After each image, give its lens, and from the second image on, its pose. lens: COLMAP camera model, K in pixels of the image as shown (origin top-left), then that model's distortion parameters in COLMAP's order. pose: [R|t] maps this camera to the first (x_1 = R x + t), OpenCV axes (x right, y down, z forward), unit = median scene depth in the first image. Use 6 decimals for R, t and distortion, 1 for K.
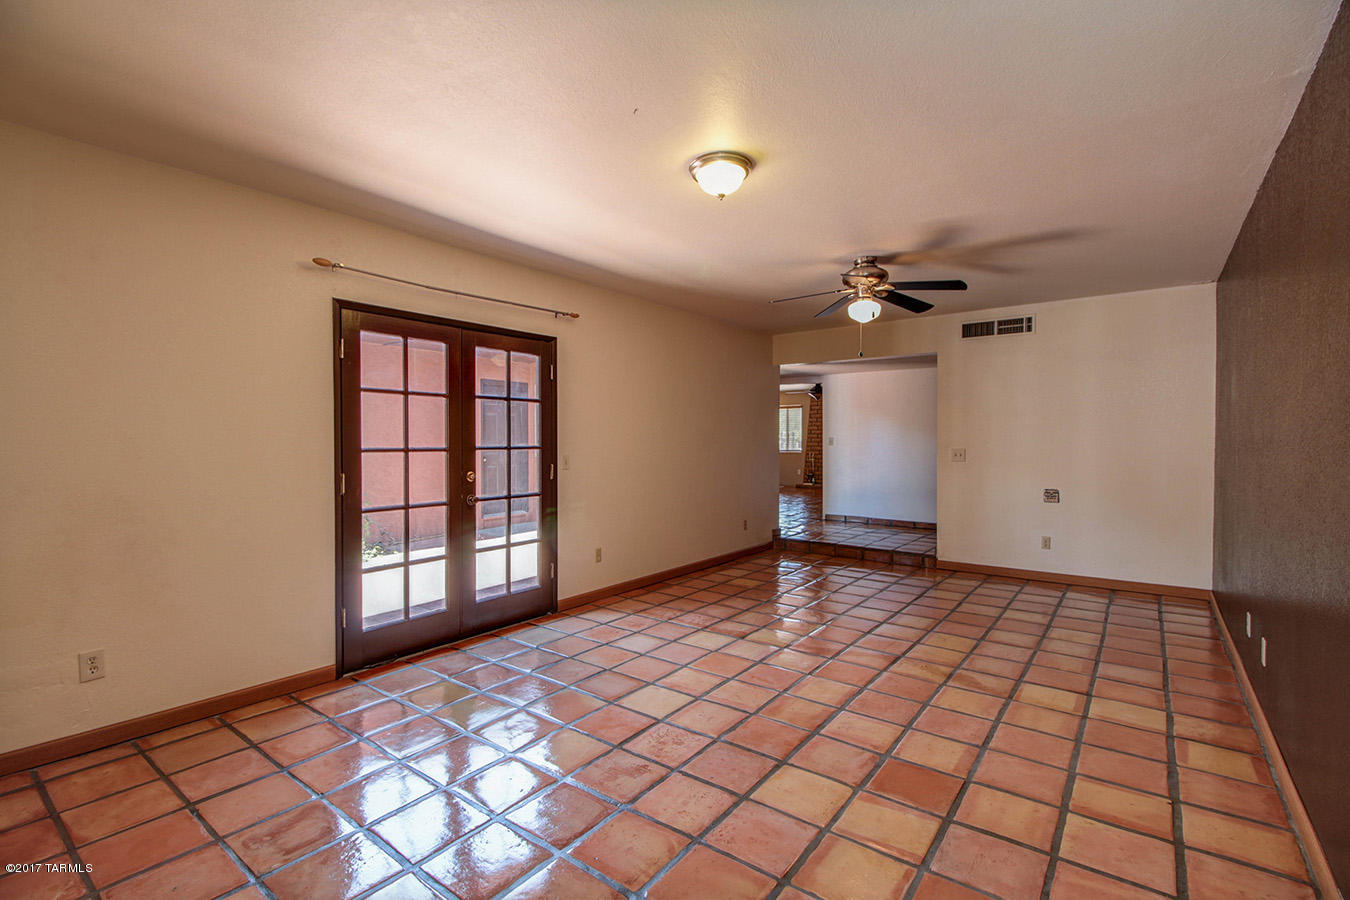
lens RADIAL K [[614.7, 0, 669.0], [0, 614.7, 443.8], [0, 0, 1]] dist [0.010302, -0.005634]
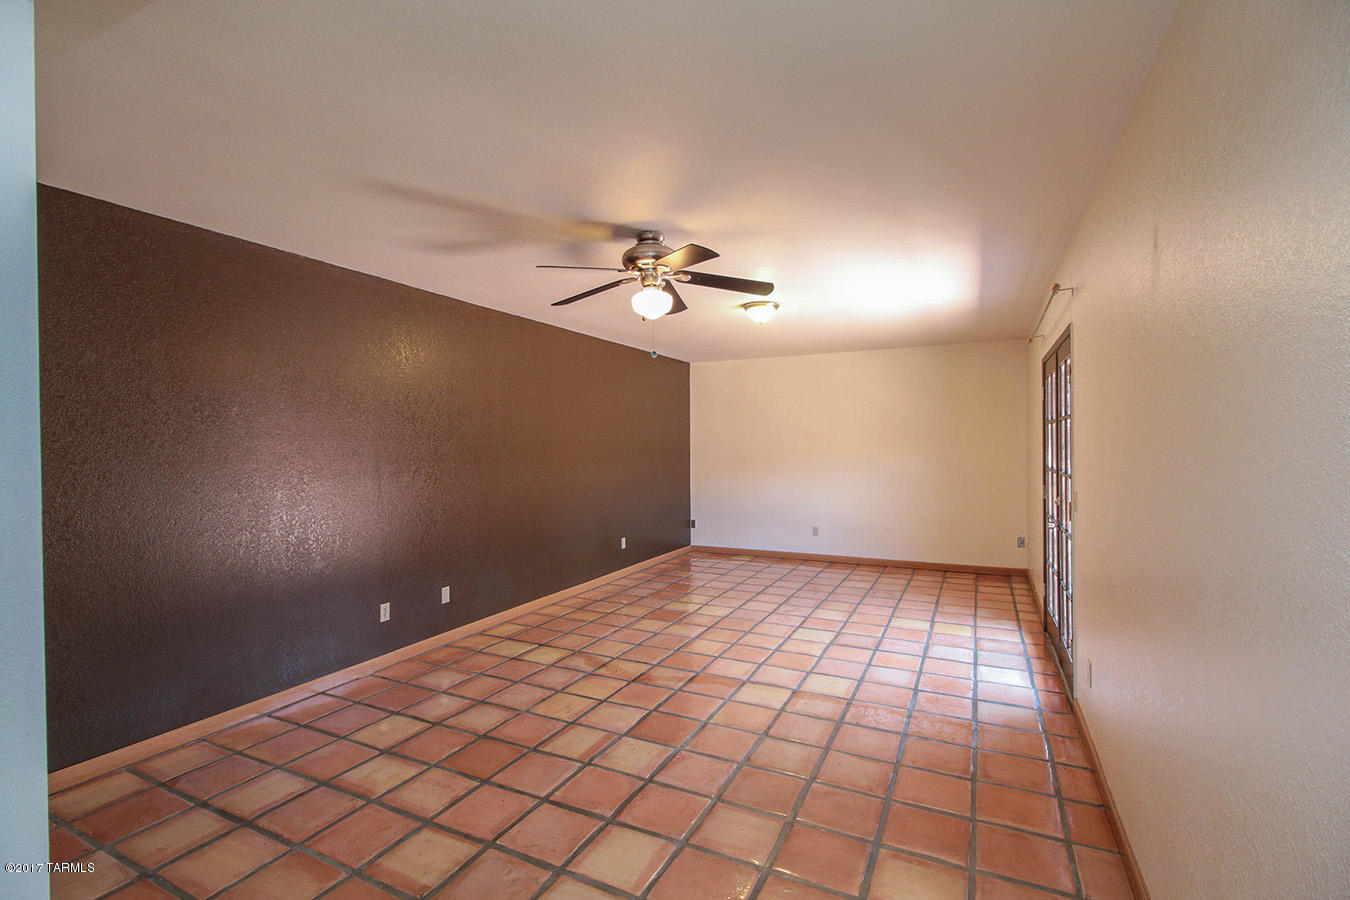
lens RADIAL K [[614.7, 0, 670.9], [0, 614.7, 445.0], [0, 0, 1]] dist [0.010302, -0.005634]
pose [[-0.981685, 0.010431, -0.190228, 0.484684], [0.008764, 0.999915, 0.009606, -0.052445], [0.190312, 0.007763, -0.981693, 1.933847]]
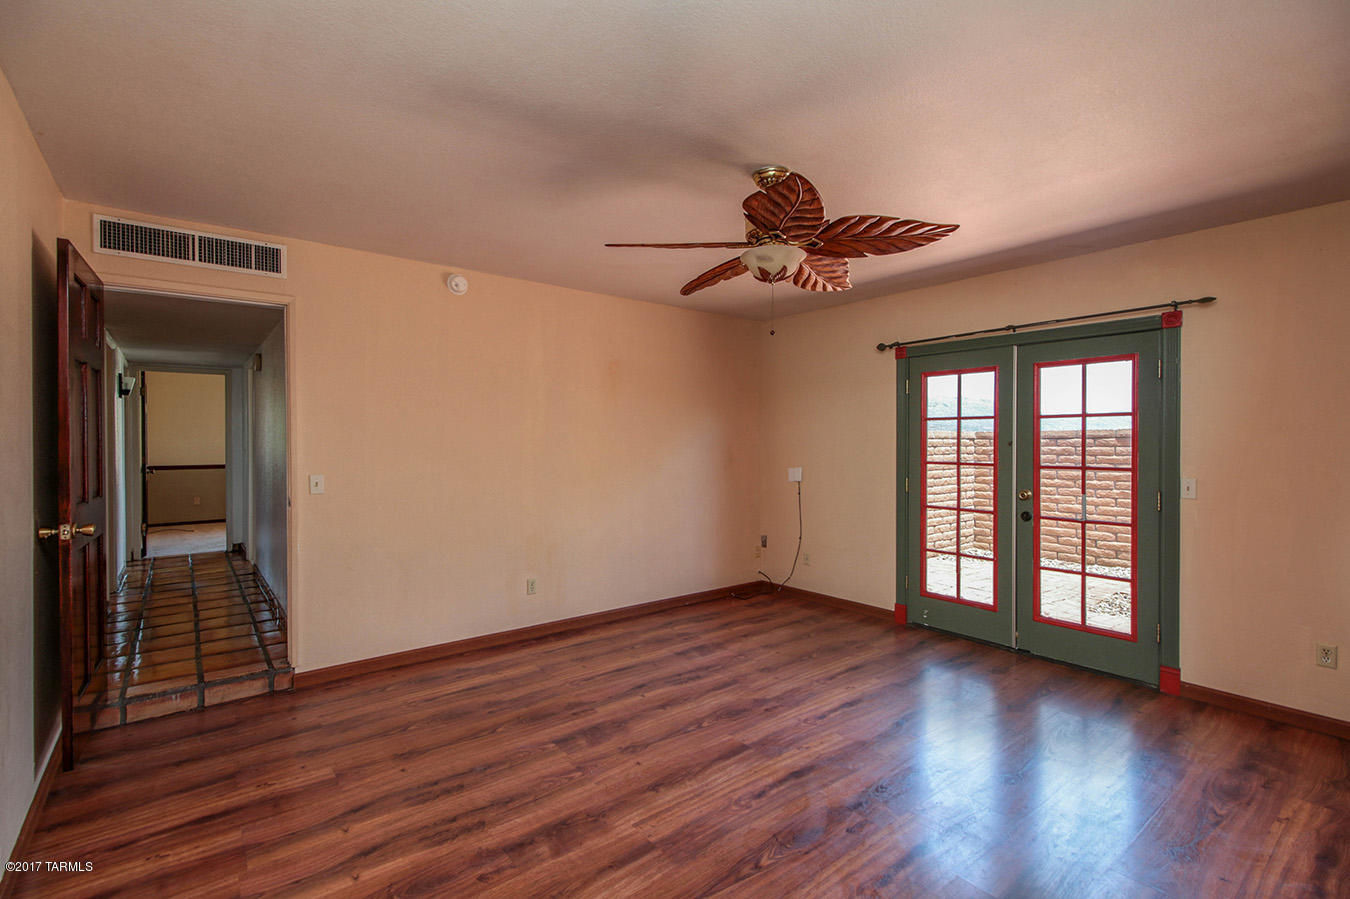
lens RADIAL K [[614.7, 0, 666.4], [0, 614.7, 448.6], [0, 0, 1]] dist [0.010302, -0.005634]
pose [[-0.260080, 0.016190, -0.965451, 0.914393], [-0.003547, 0.999837, 0.017722, -0.044360], [0.965581, 0.008034, -0.259980, 0.719313]]
